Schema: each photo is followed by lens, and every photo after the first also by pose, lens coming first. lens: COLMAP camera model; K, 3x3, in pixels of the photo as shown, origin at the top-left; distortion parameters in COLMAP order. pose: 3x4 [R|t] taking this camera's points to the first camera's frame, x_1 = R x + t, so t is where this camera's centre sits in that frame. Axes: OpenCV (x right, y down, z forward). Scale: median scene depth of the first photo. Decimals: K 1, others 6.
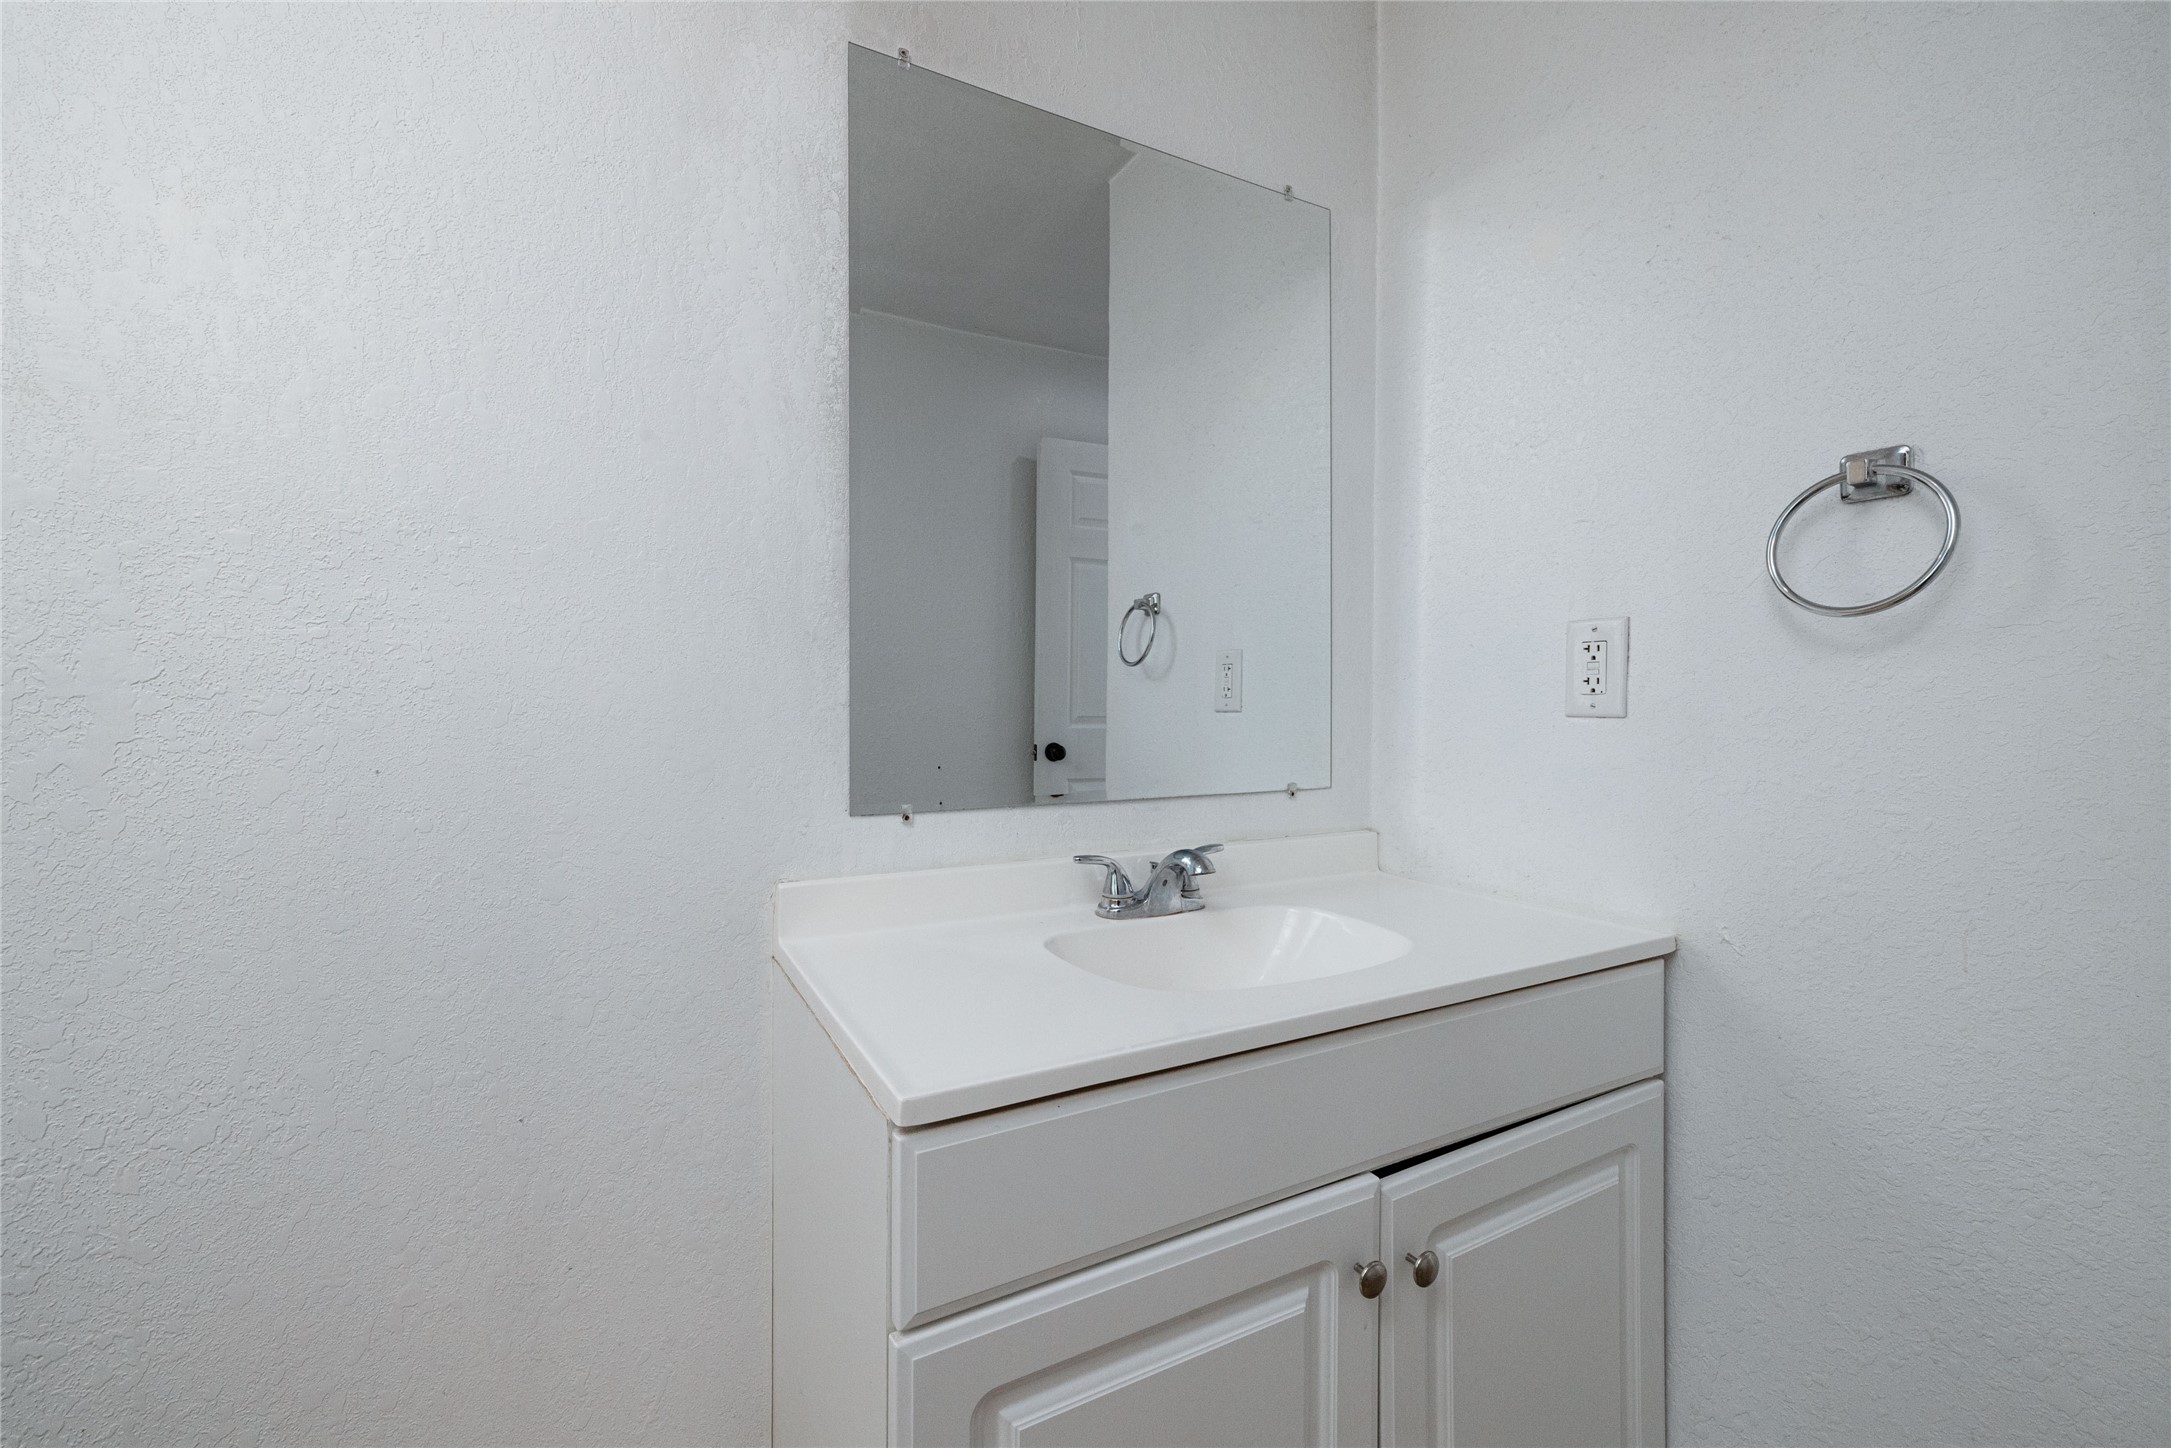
lens RADIAL K [[903.8, 0, 1079.1], [0, 903.8, 696.8], [0, 0, 1]] dist [-0.000969, 0.000787]
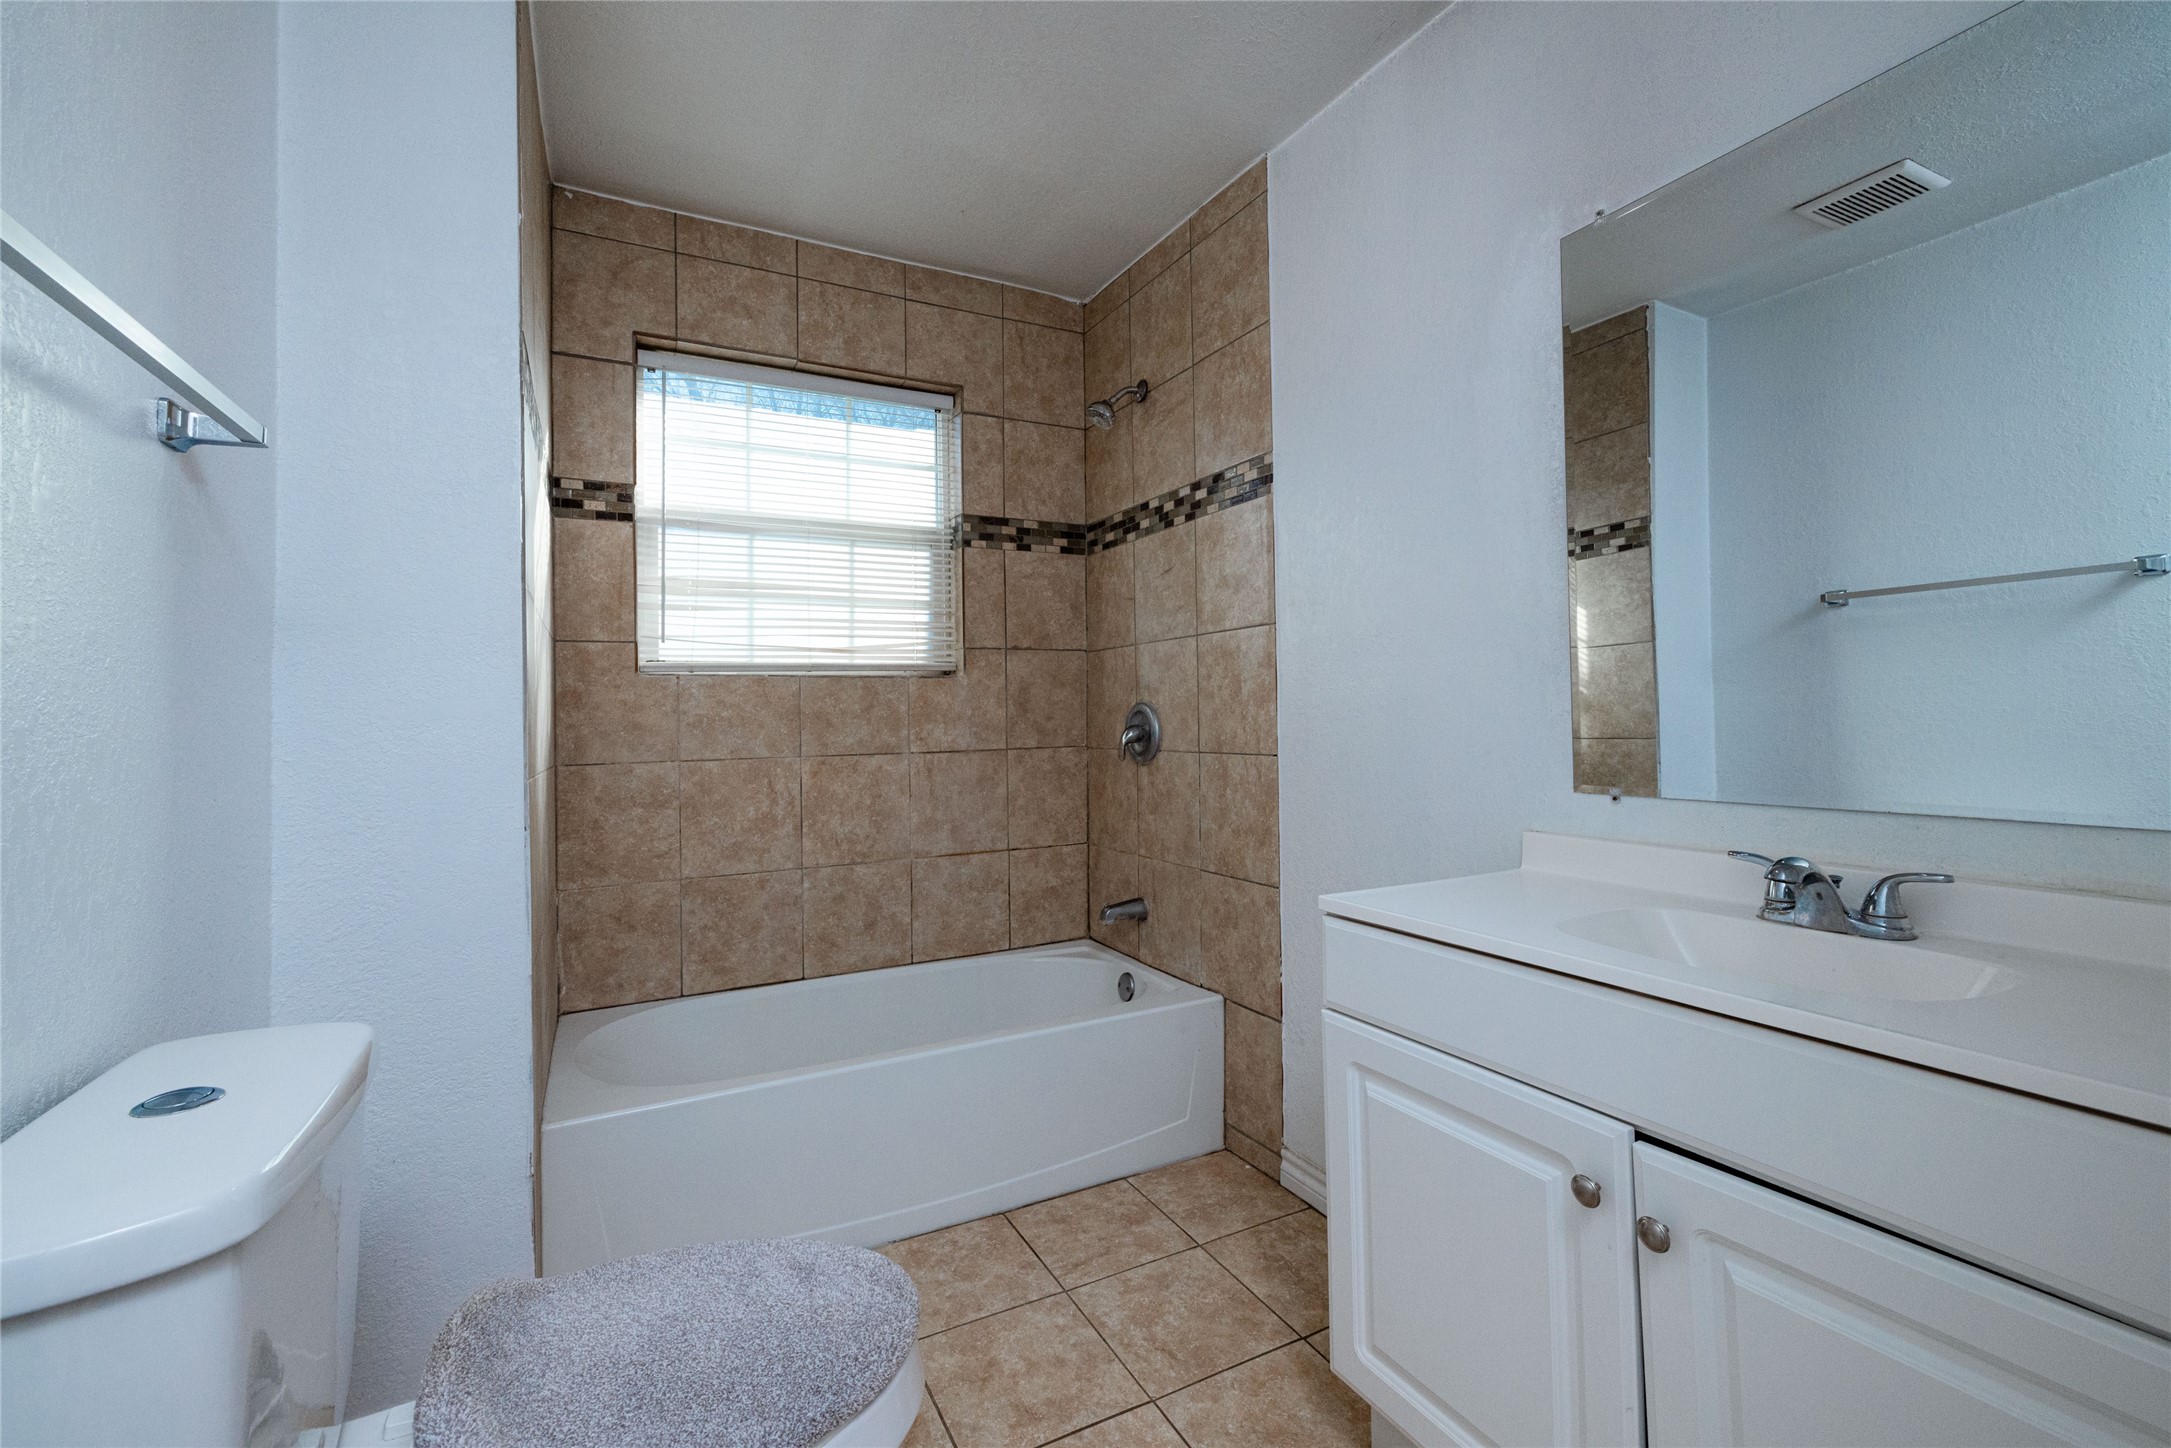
lens RADIAL K [[903.8, 0, 1079.1], [0, 903.8, 696.8], [0, 0, 1]] dist [-0.000969, 0.000787]
pose [[-0.030971, -0.025861, -0.999186, 1.153321], [0.022770, 0.999388, -0.026572, 0.005082], [0.999261, -0.023574, -0.030363, 0.279805]]
